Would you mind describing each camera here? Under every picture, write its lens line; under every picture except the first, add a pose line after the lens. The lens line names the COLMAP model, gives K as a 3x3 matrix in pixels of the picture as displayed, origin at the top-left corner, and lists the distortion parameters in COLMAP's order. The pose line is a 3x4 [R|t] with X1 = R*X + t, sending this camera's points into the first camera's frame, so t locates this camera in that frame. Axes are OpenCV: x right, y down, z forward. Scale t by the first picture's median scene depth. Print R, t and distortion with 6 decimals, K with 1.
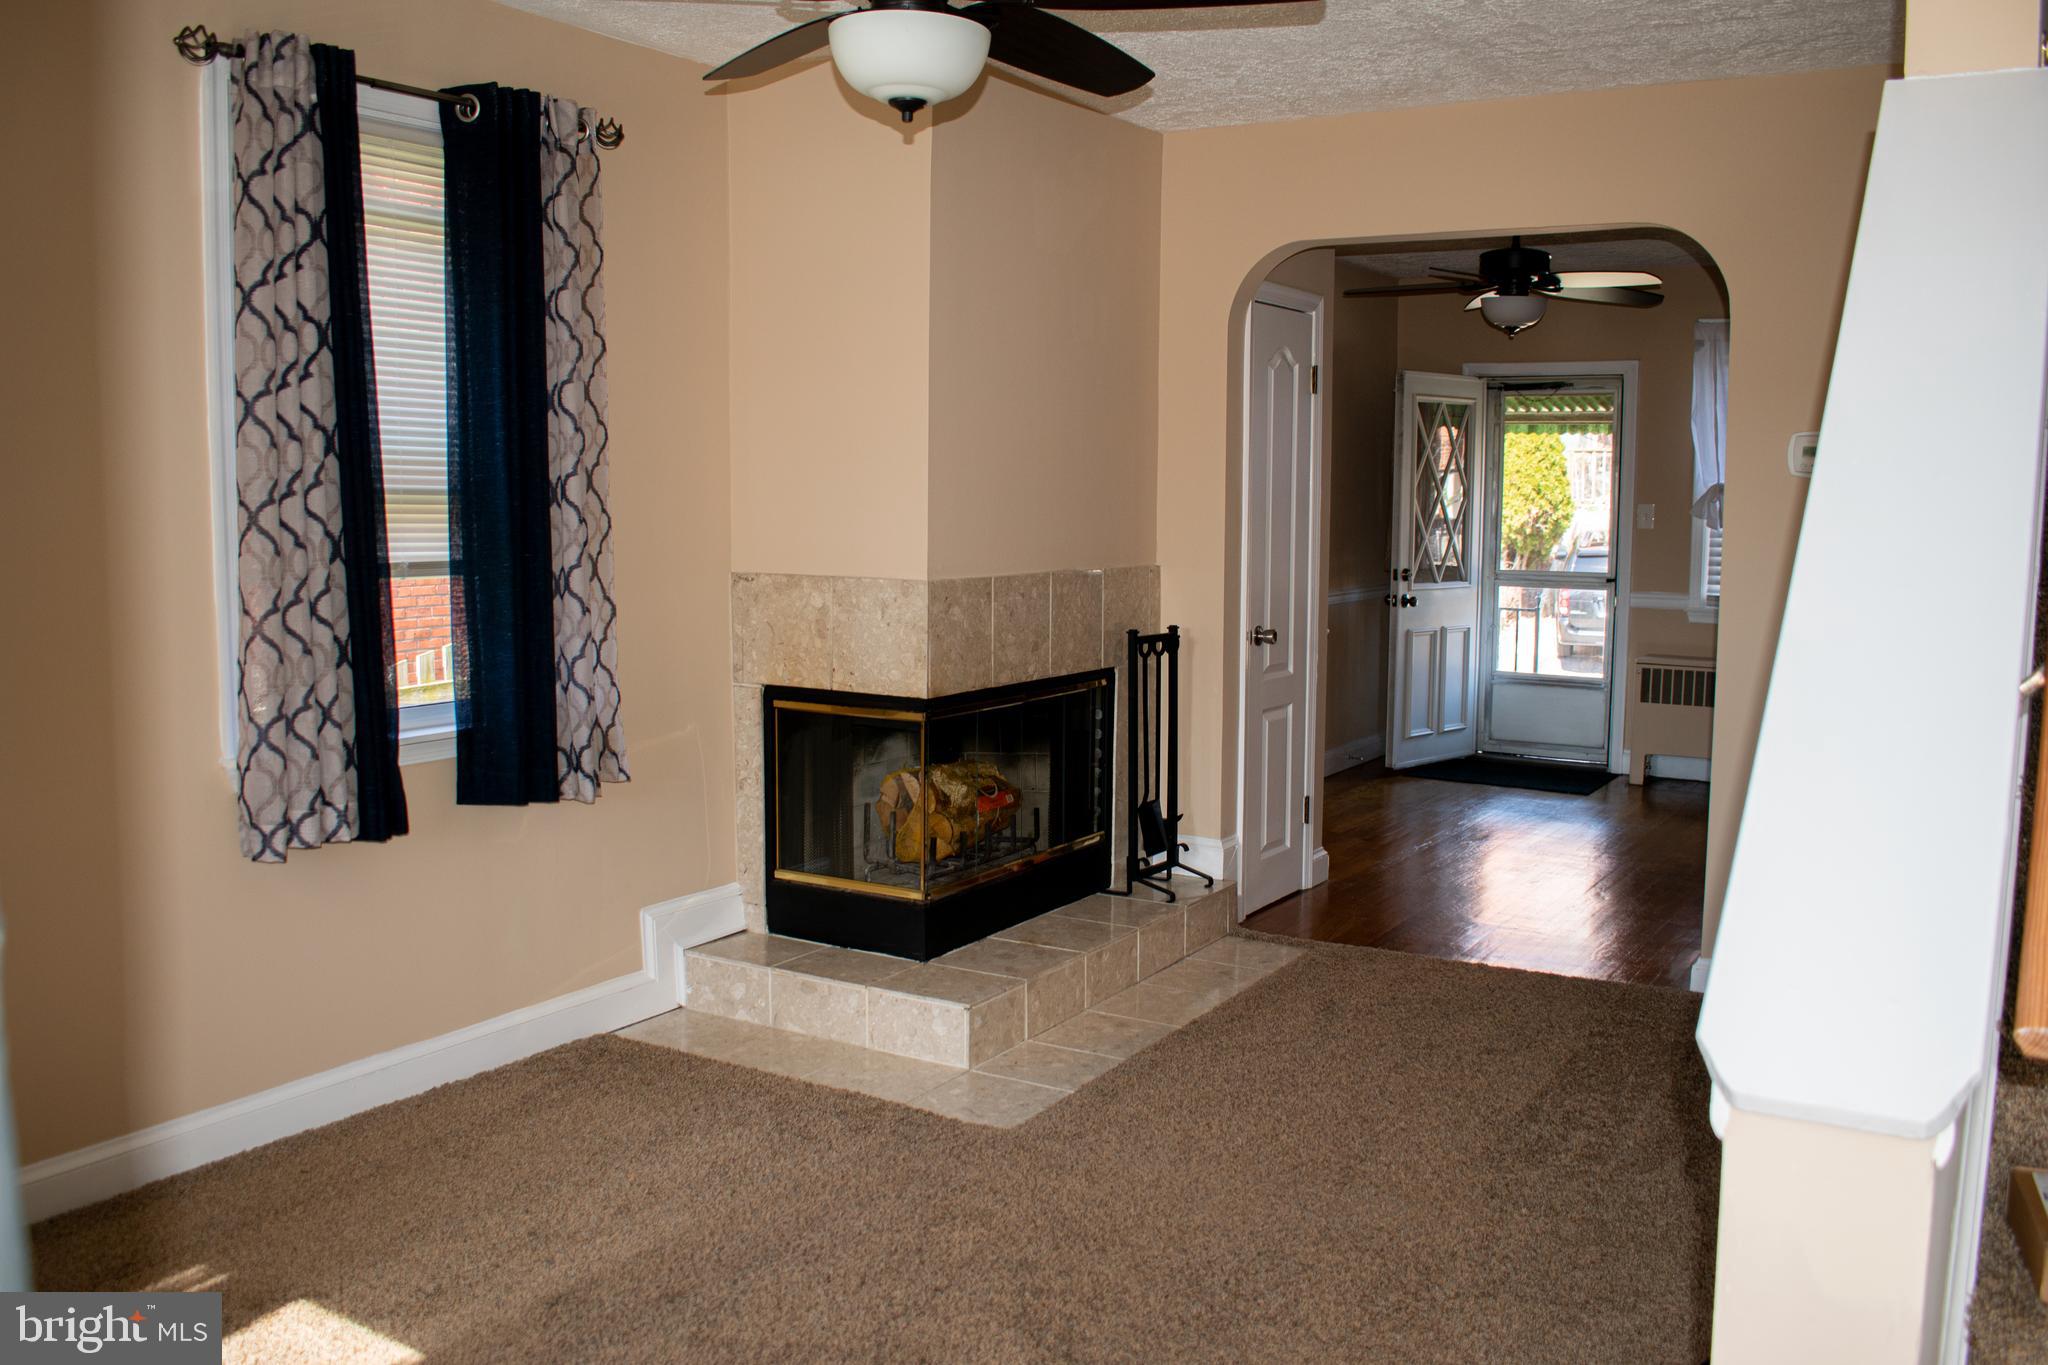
lens RADIAL K [[1784.1, 0, 1031.7], [0, 1784.1, 682.0], [0, 0, 1]] dist [-0.068429, -0.019361]
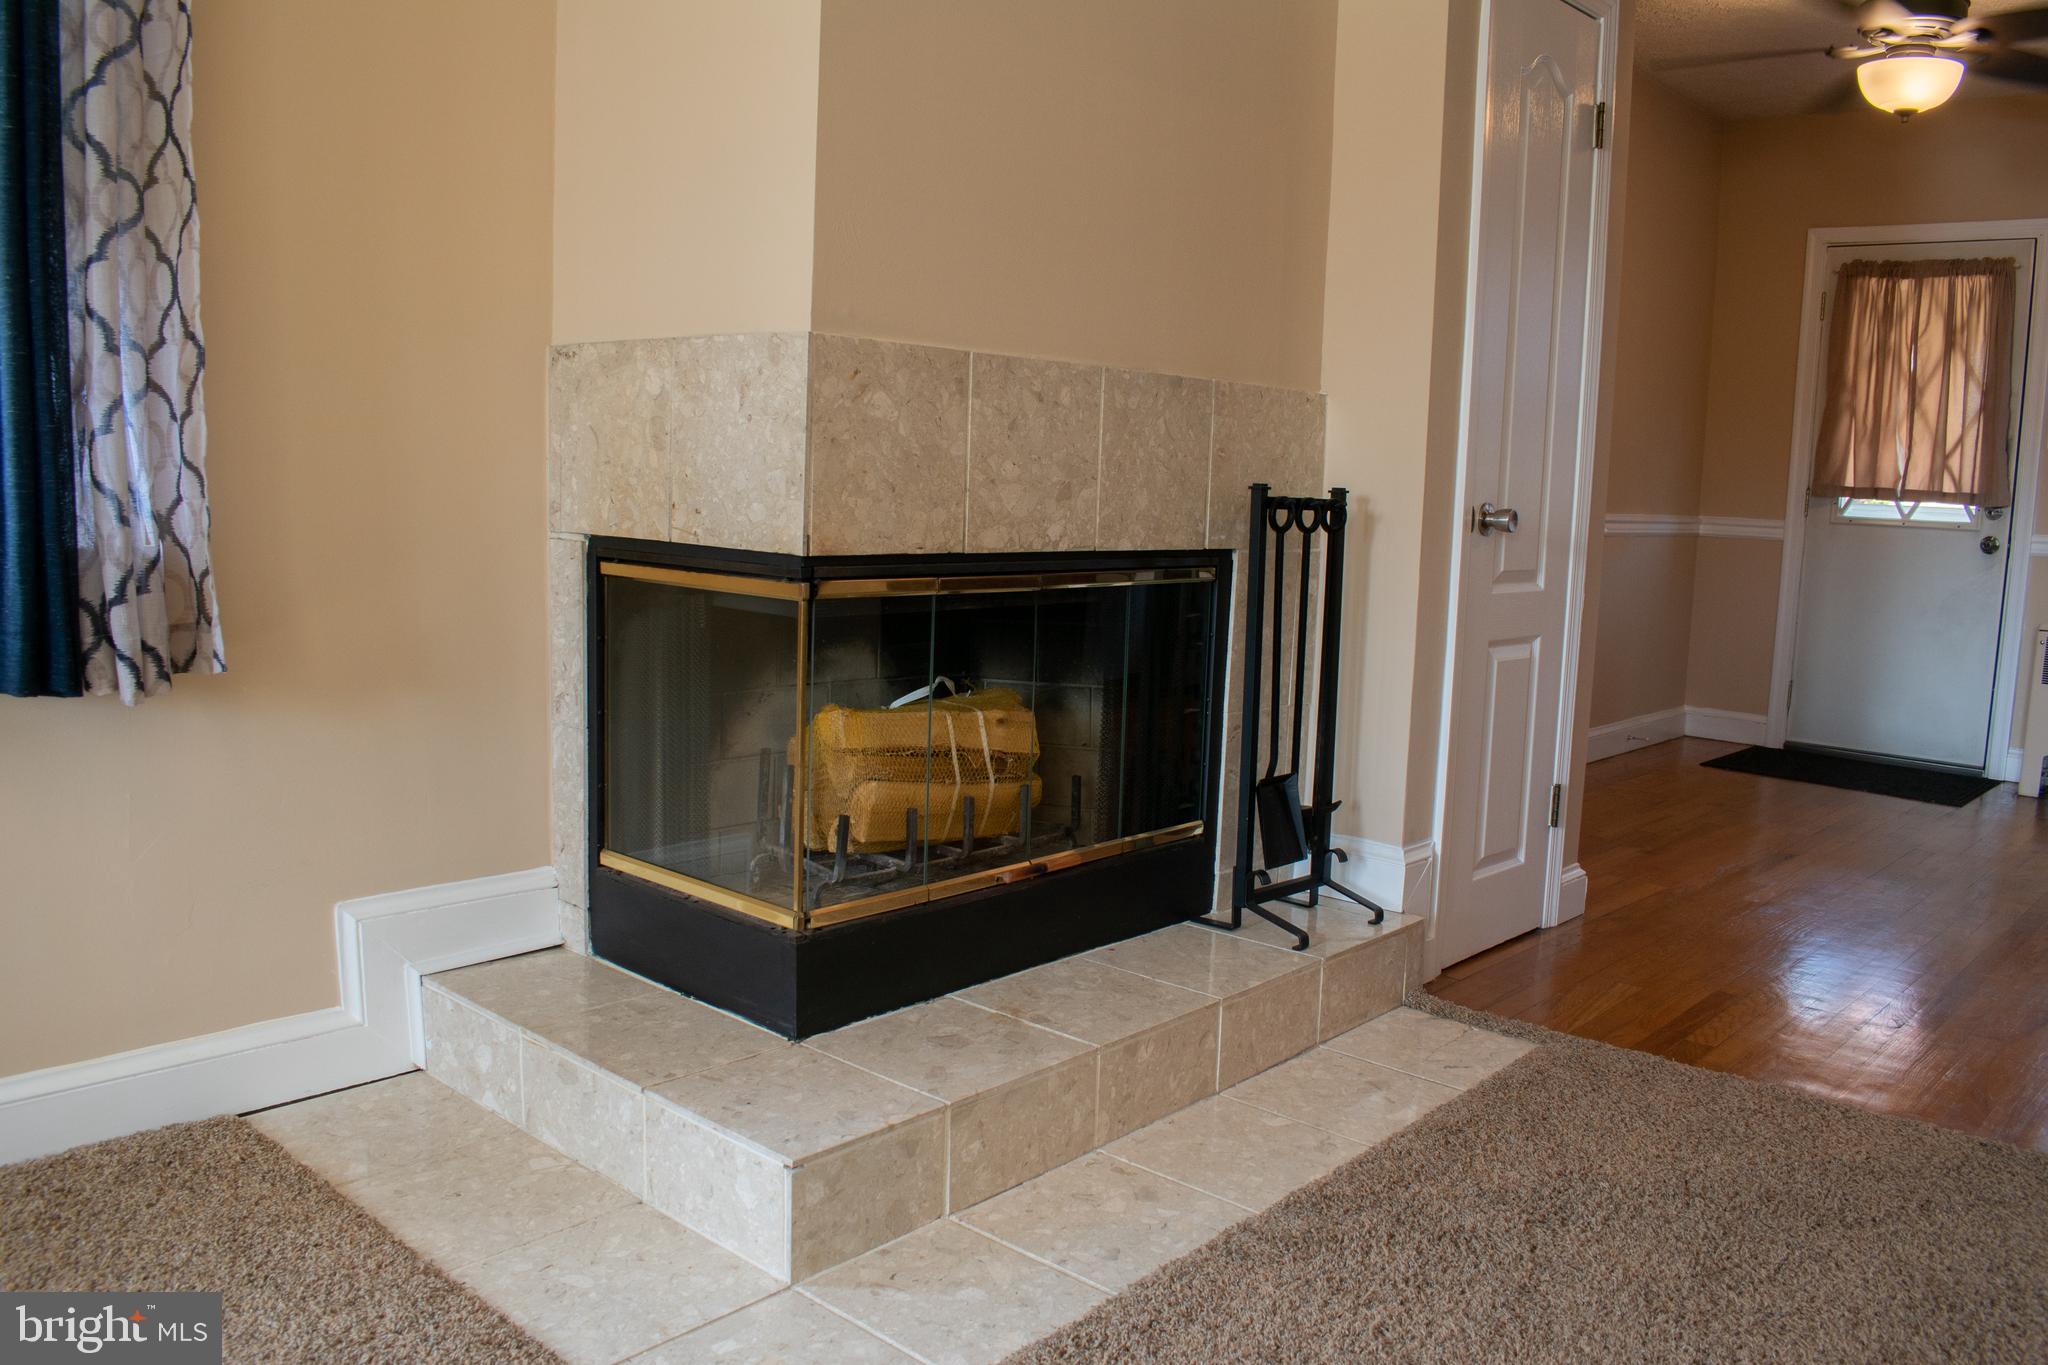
lens RADIAL K [[1636.9, 0, 1004.5], [0, 1636.9, 684.3], [0, 0, 1]] dist [-0.089716, -0.002457]
pose [[0.979795, 0.052721, -0.192929, 0.088591], [-0.049225, 0.998526, 0.022873, 0.030968], [0.193851, -0.012914, 0.980946, 0.492054]]
